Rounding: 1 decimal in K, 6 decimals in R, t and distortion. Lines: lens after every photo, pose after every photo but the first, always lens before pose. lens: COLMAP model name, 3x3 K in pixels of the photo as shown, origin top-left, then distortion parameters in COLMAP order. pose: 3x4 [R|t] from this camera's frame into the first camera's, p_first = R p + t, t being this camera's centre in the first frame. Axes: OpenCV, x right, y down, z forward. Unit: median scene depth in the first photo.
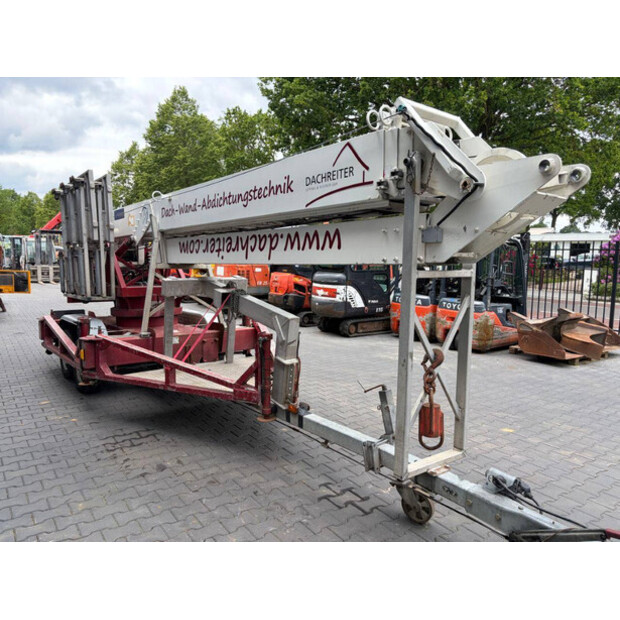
lens RADIAL K [[477.4, 0, 309.2], [0, 477.4, 335.0], [0, 0, 1]] dist [0.056452, -0.089115]
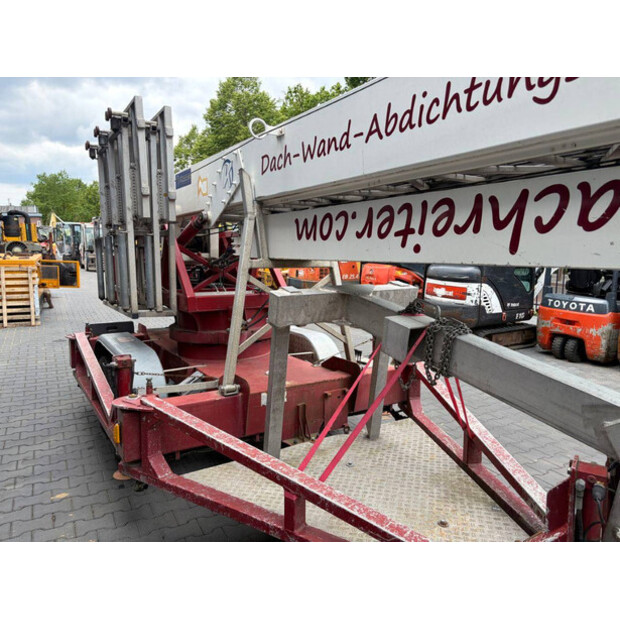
lens RADIAL K [[477.4, 0, 309.2], [0, 477.4, 335.0], [0, 0, 1]] dist [0.056452, -0.089115]
pose [[0.994102, 0.018141, -0.106921, -0.104964], [-0.015233, 0.999493, 0.027957, -0.042859], [0.107374, -0.026163, 0.993874, 0.252754]]
